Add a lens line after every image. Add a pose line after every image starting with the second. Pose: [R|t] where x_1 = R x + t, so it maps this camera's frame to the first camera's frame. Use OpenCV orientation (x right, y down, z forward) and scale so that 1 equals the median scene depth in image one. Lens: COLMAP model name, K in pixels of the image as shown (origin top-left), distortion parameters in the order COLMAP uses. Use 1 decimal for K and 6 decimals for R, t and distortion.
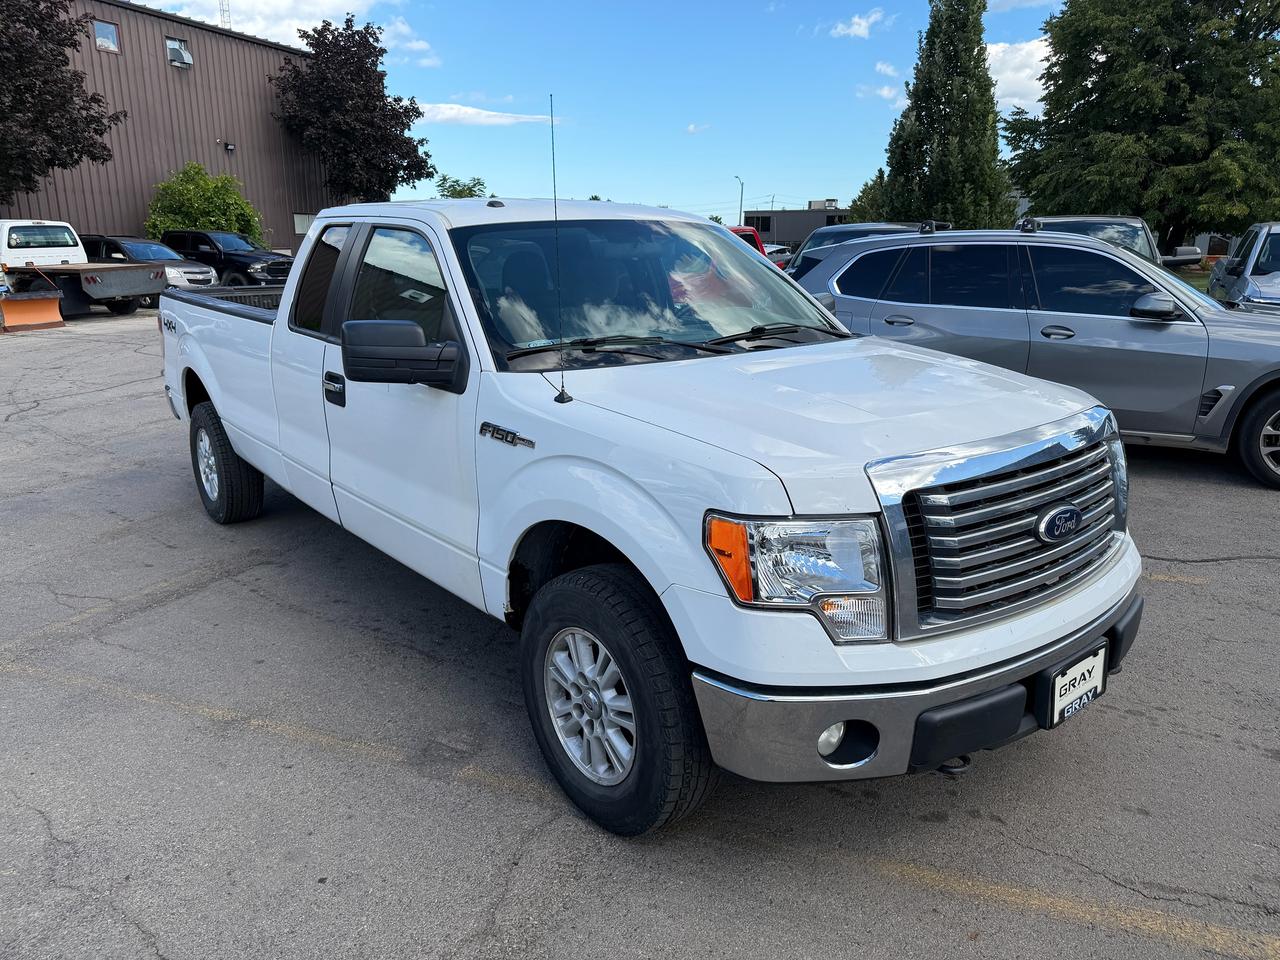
lens RADIAL K [[889.4, 0, 640.0], [0, 889.4, 480.0], [0, 0, 1]] dist [-0.057521, 0.001801]
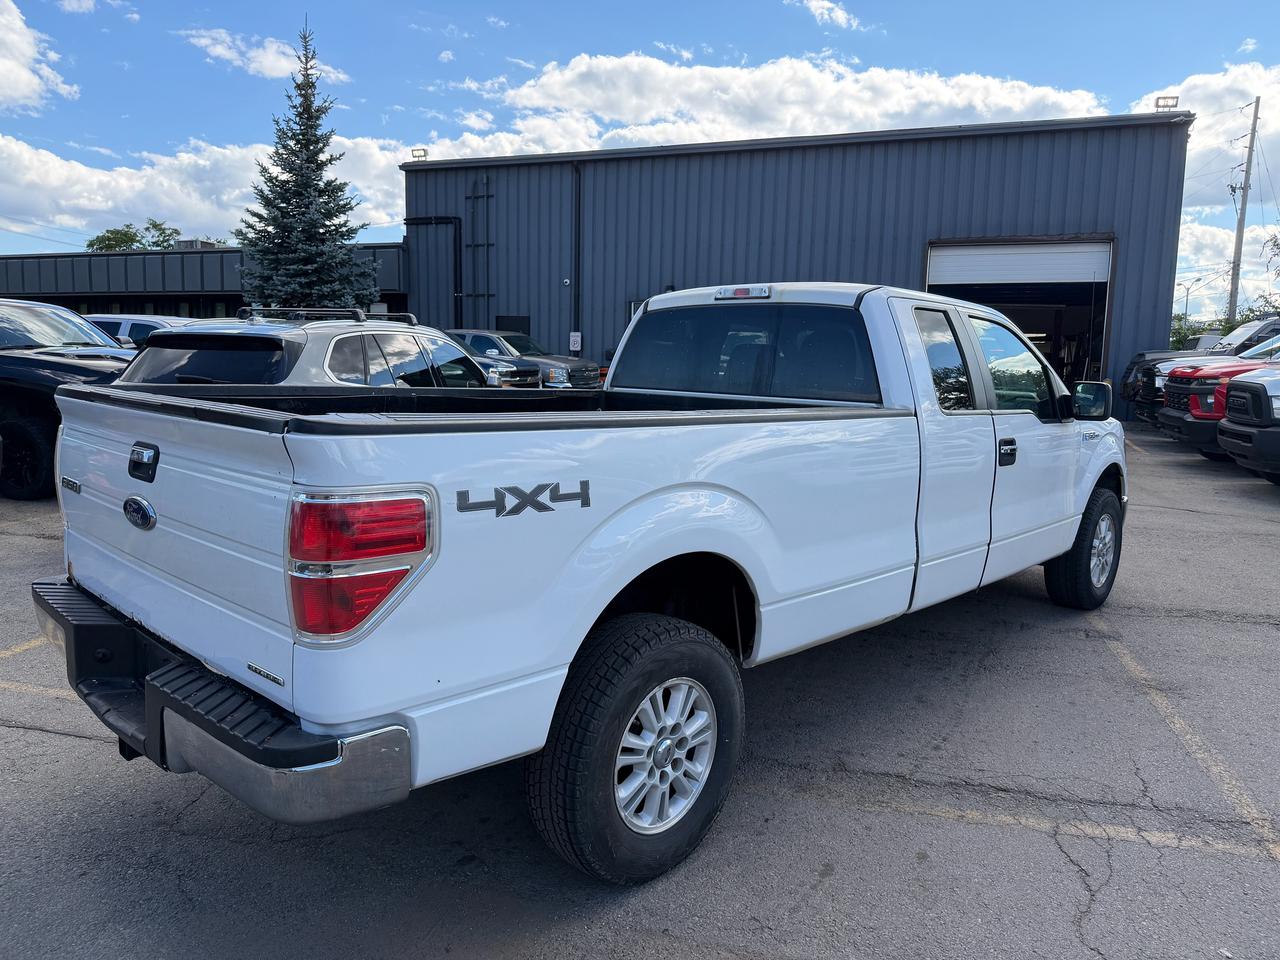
lens RADIAL K [[889.4, 0, 640.0], [0, 889.4, 480.0], [0, 0, 1]] dist [-0.057521, 0.001801]
pose [[-0.101582, -0.146047, 0.984048, -0.134177], [0.220399, 0.961281, 0.165419, -0.034939], [-0.970106, 0.233687, -0.065461, 0.144189]]
